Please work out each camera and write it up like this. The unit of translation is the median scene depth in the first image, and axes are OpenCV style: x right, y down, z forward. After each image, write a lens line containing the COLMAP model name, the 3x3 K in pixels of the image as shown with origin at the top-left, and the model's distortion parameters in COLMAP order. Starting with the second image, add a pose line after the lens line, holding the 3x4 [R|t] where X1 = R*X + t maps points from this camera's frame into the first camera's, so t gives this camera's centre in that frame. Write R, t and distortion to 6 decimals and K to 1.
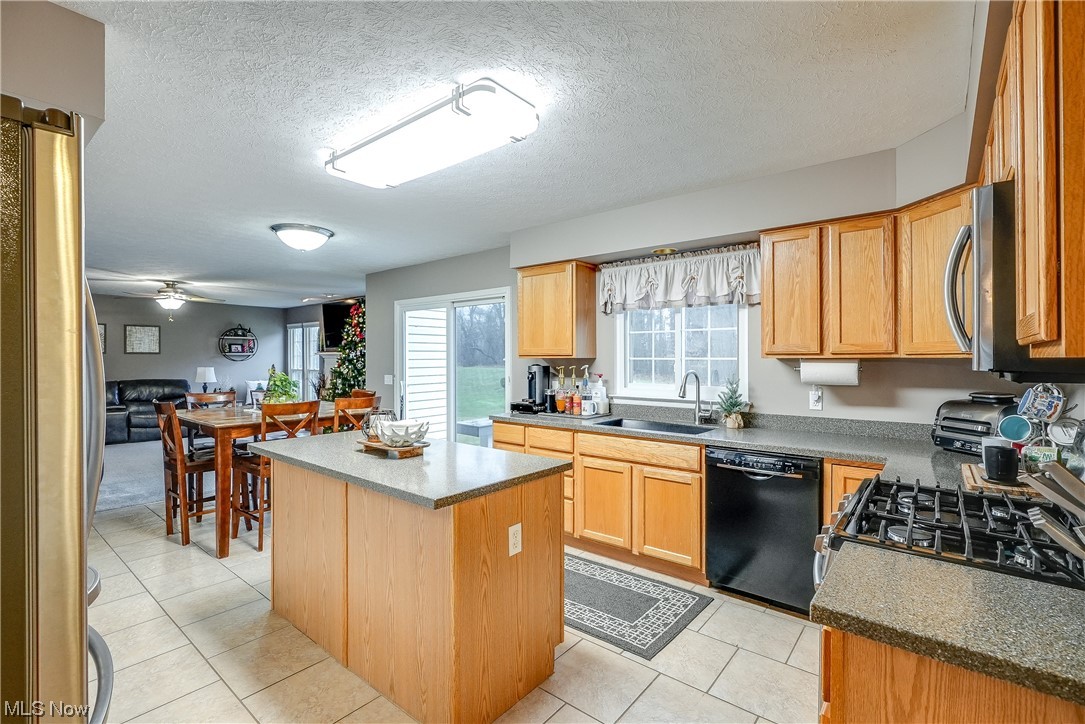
lens RADIAL K [[497.4, 0, 546.5], [0, 497.4, 356.8], [0, 0, 1]] dist [-0.004251, -0.000193]
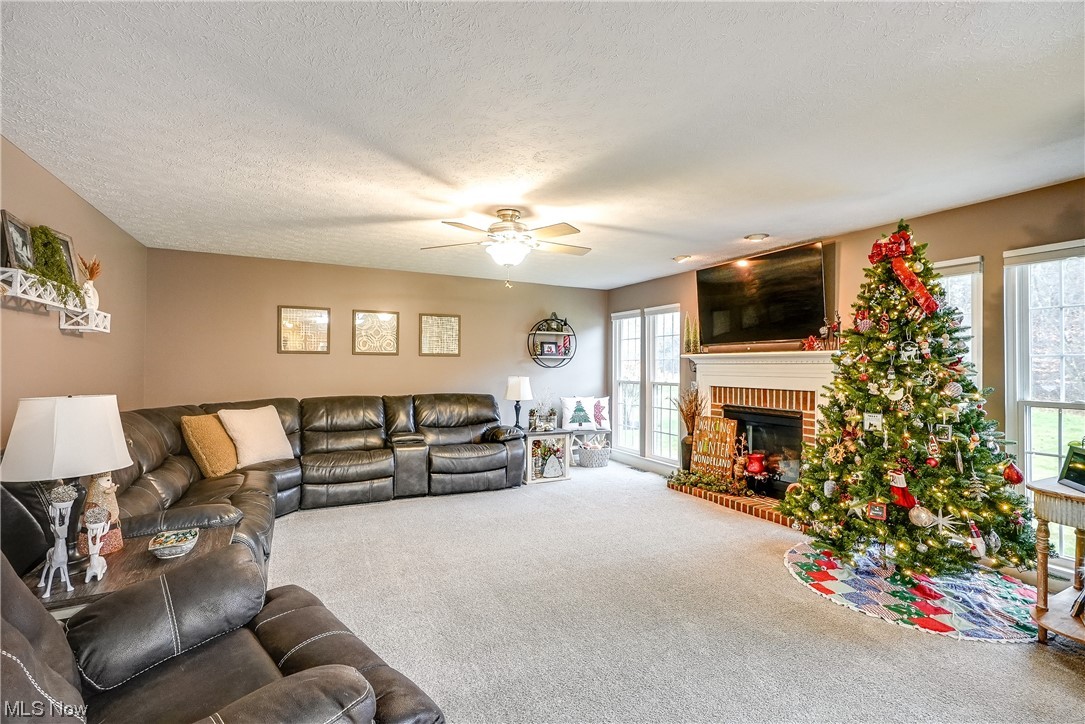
lens RADIAL K [[497.4, 0, 546.5], [0, 497.4, 356.8], [0, 0, 1]] dist [-0.004251, -0.000193]
pose [[0.917160, 0.000029, -0.398519, -0.404716], [-0.007353, 0.999831, -0.016850, 0.006018], [0.398451, 0.018384, 0.917005, 0.426707]]
